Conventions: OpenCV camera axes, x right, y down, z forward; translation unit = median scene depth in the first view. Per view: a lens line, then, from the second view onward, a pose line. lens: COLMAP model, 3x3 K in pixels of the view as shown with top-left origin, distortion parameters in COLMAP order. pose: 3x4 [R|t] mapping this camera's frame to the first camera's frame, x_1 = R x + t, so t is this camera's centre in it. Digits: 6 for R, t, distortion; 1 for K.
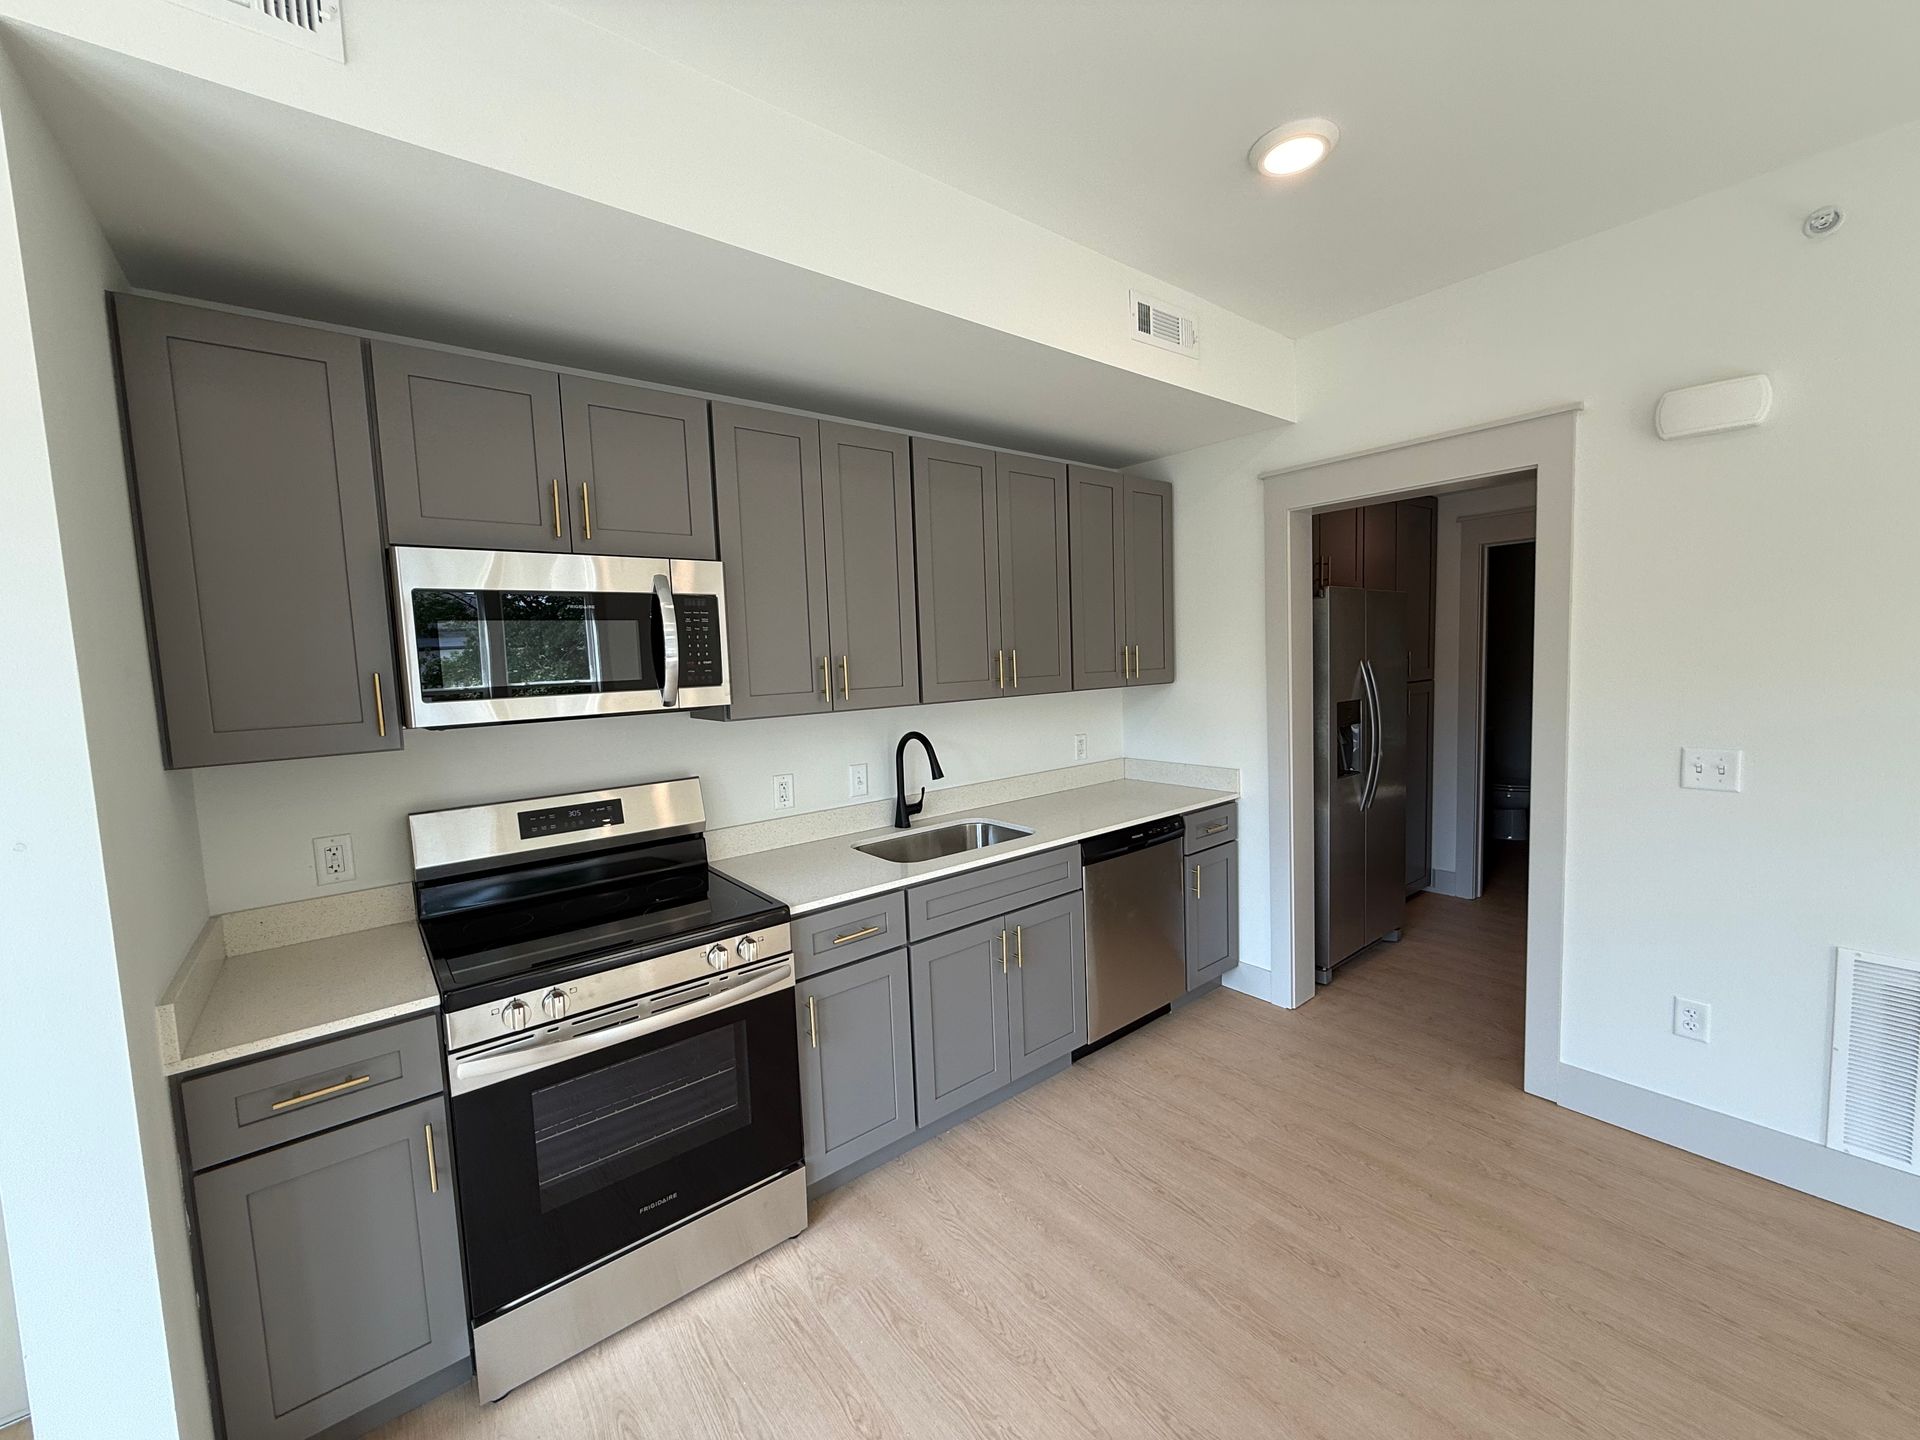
lens RADIAL K [[766.7, 0, 950.8], [0, 766.7, 725.4], [0, 0, 1]] dist [0.001407, -0.000010]
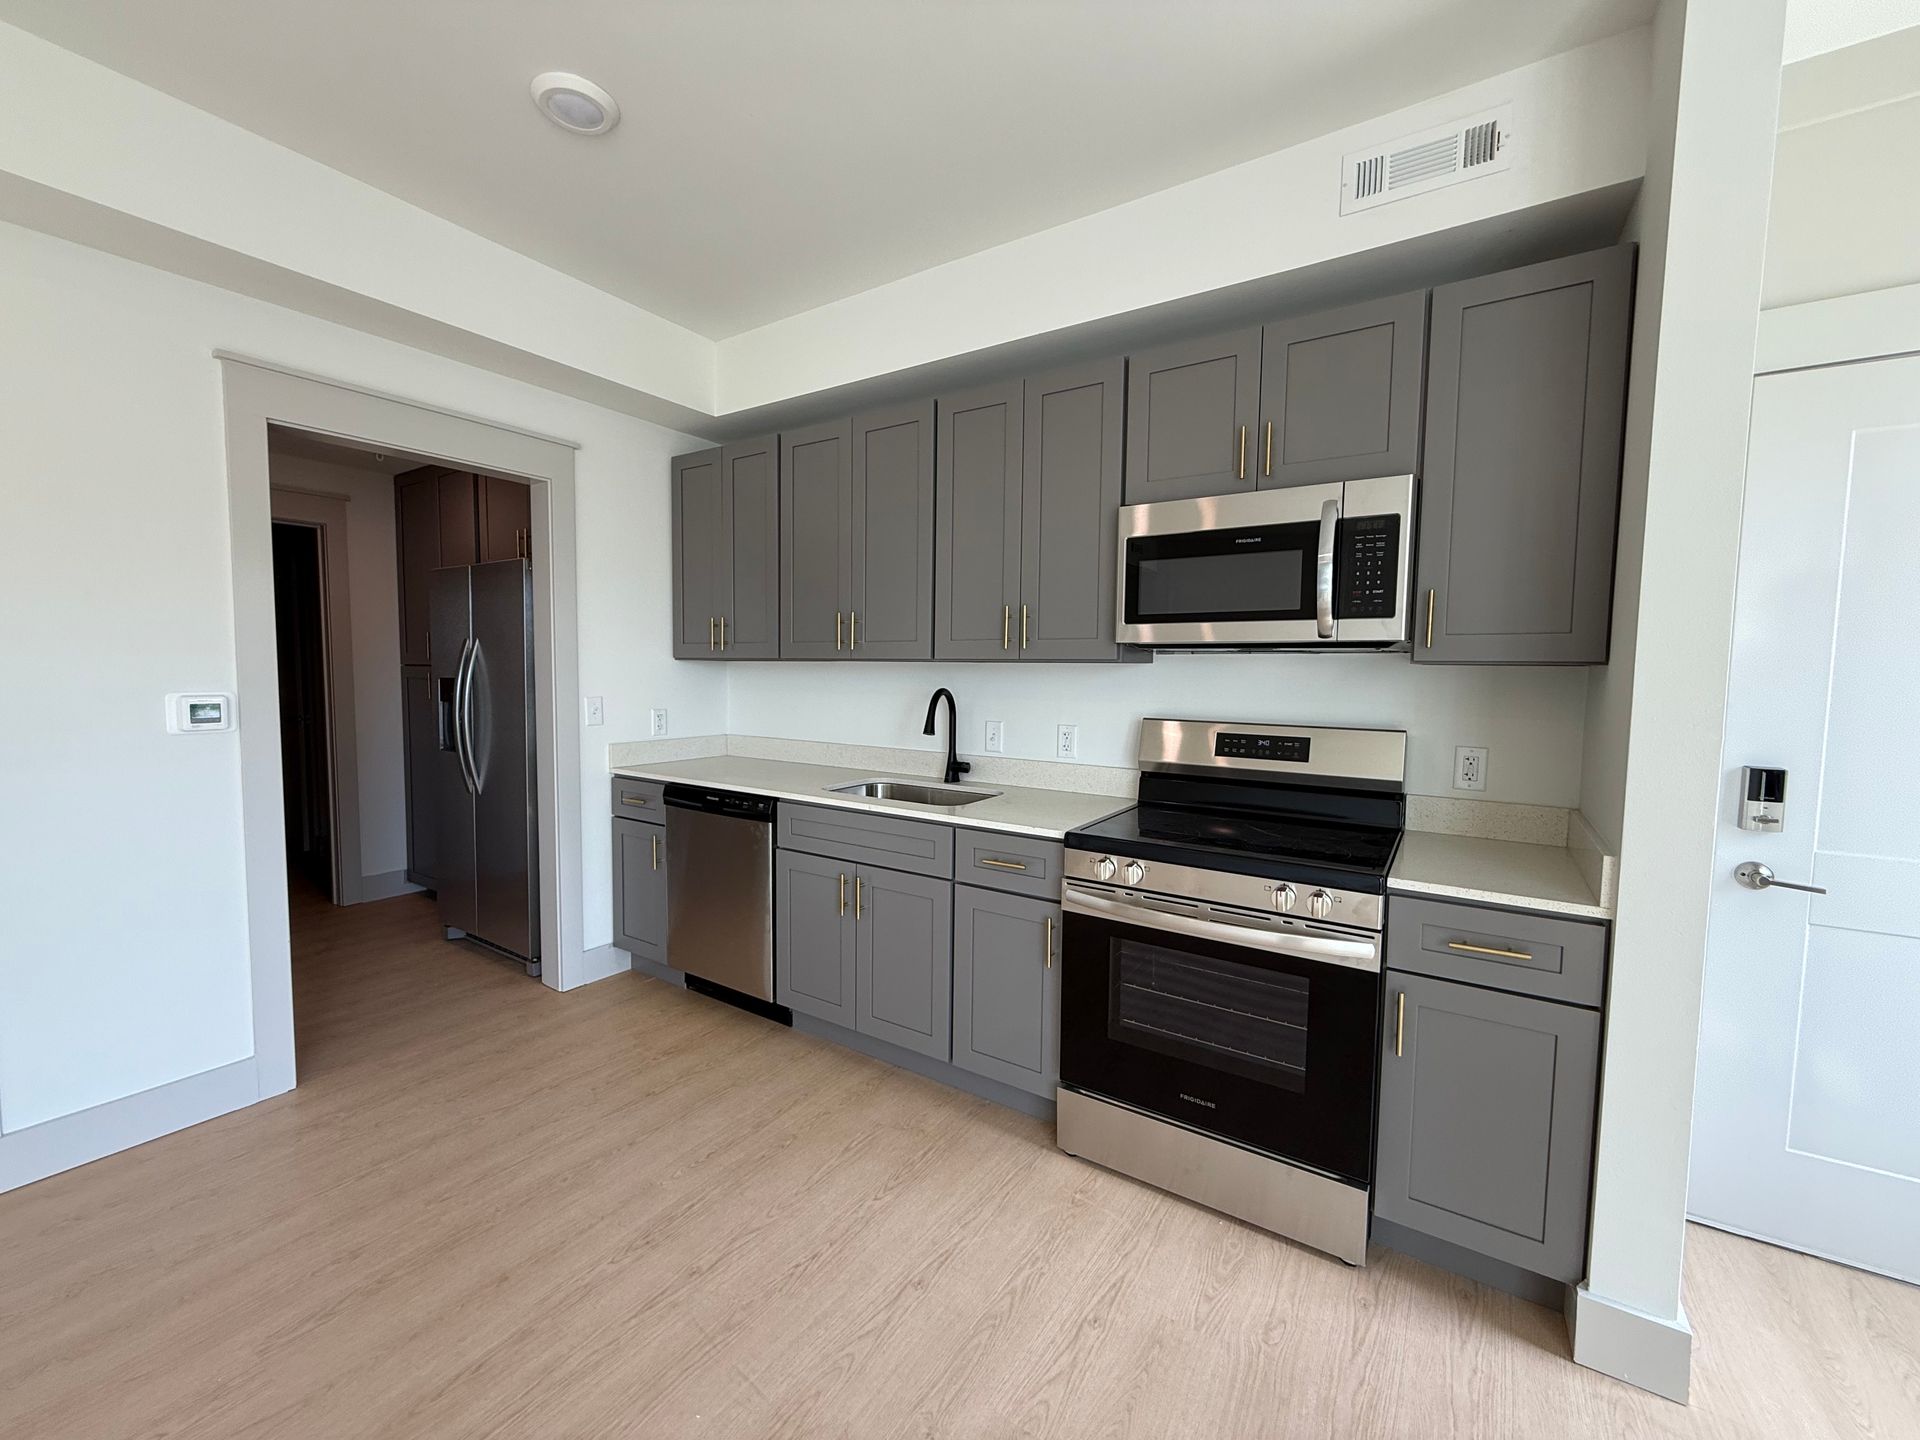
lens RADIAL K [[766.7, 0, 965.7], [0, 766.7, 724.1], [0, 0, 1]] dist [0.001407, -0.000010]
pose [[0.313040, 0.105600, -0.943851, 0.407609], [-0.110242, 0.991122, 0.074326, 0.059440], [0.943320, 0.080785, 0.321902, 0.284291]]
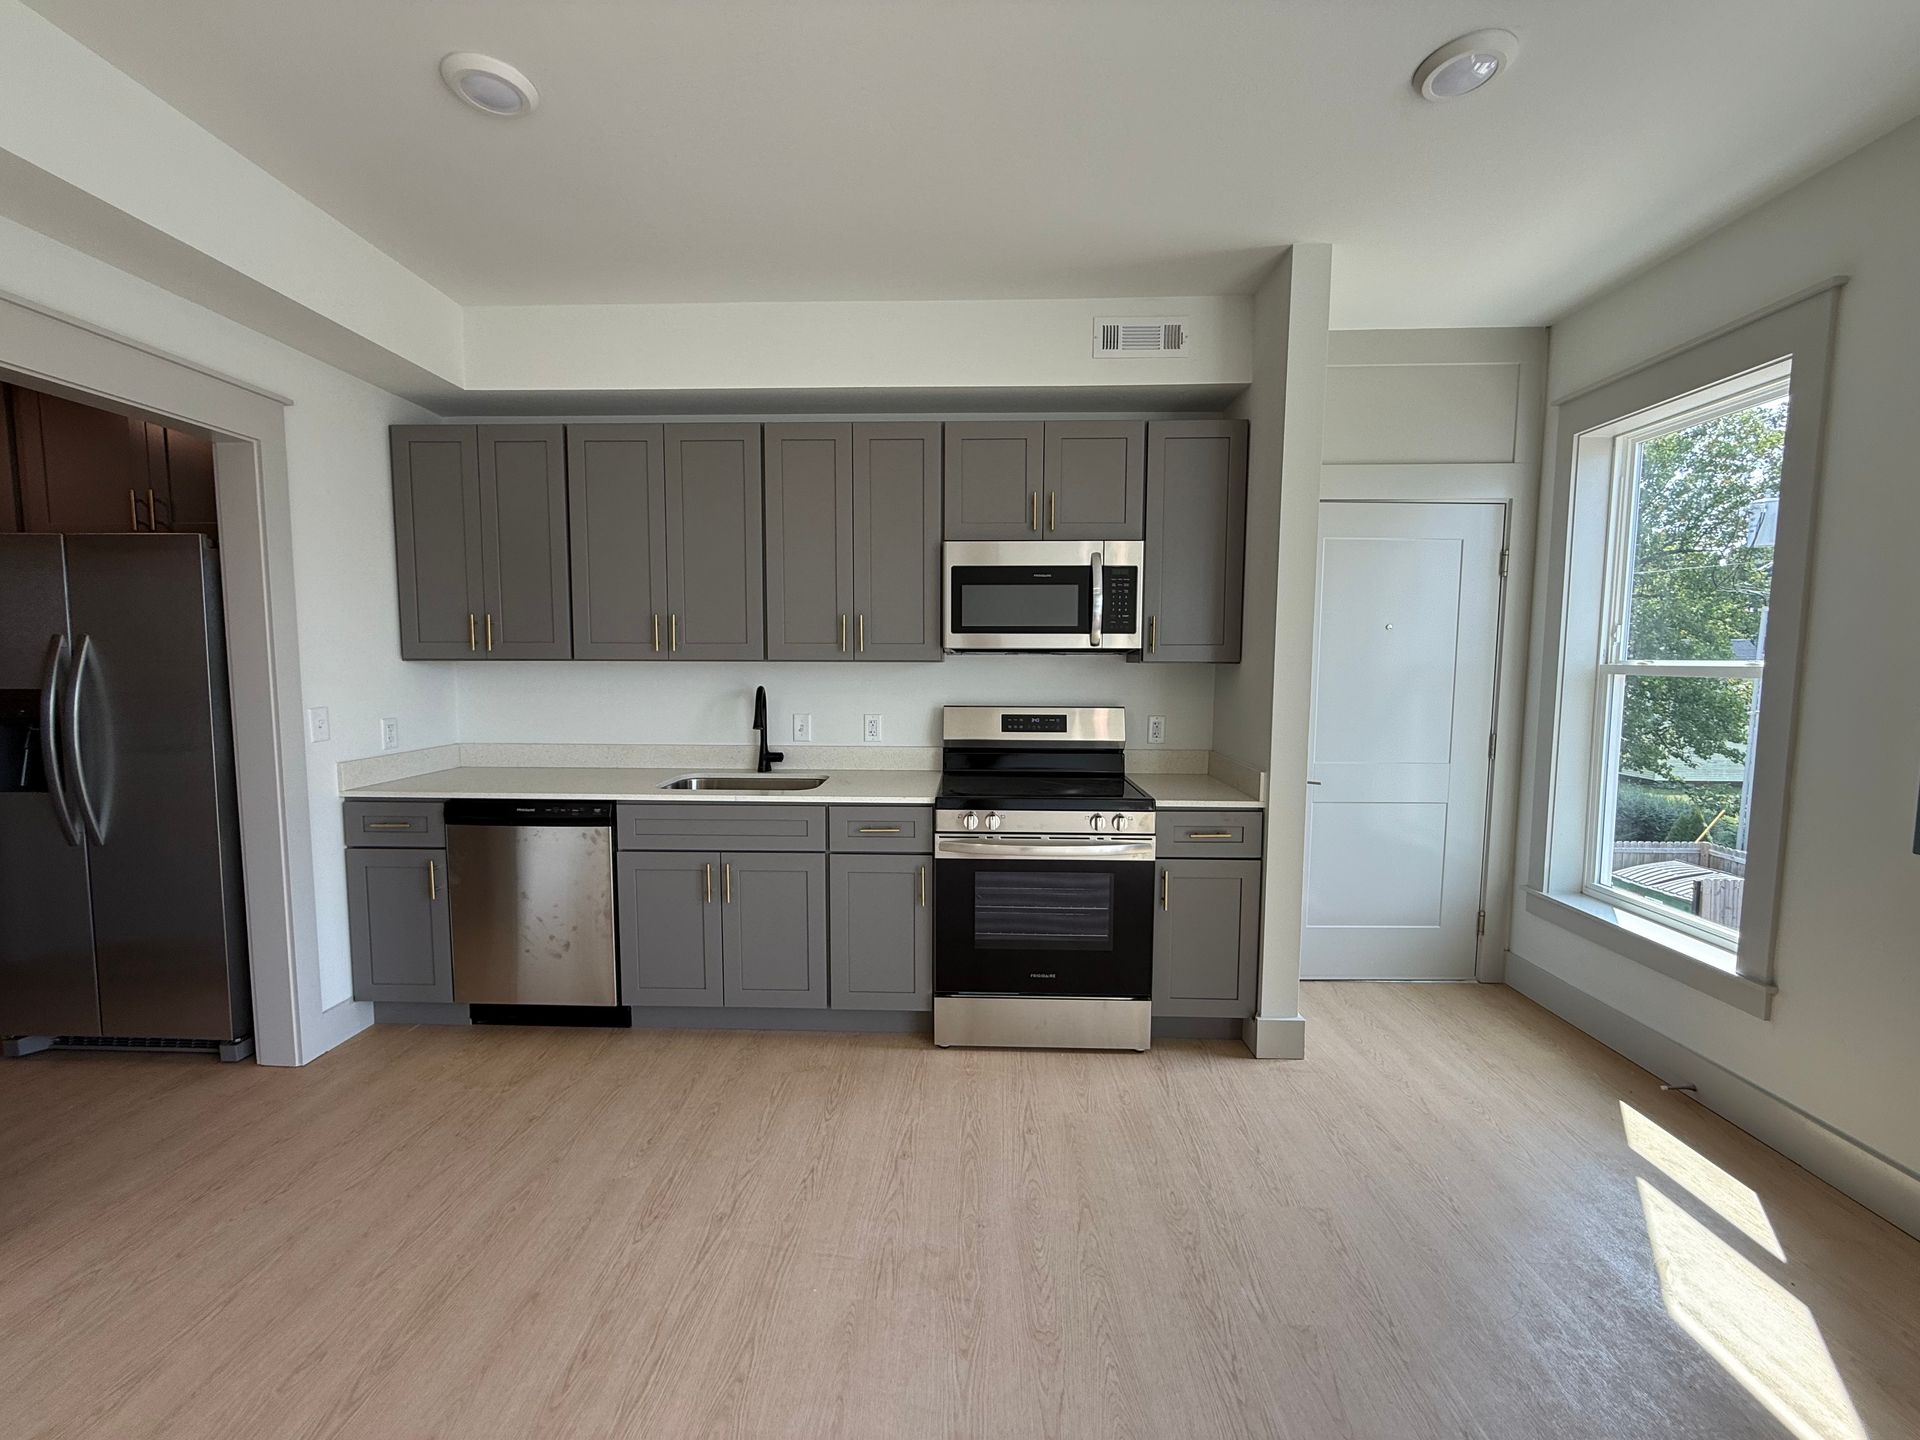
lens RADIAL K [[766.7, 0, 956.5], [0, 766.7, 724.6], [0, 0, 1]] dist [0.001407, -0.000010]
pose [[0.764659, 0.093632, -0.637597, 0.348406], [-0.089634, 0.995224, 0.038653, 0.085815], [0.638172, 0.027594, 0.769400, -0.233666]]
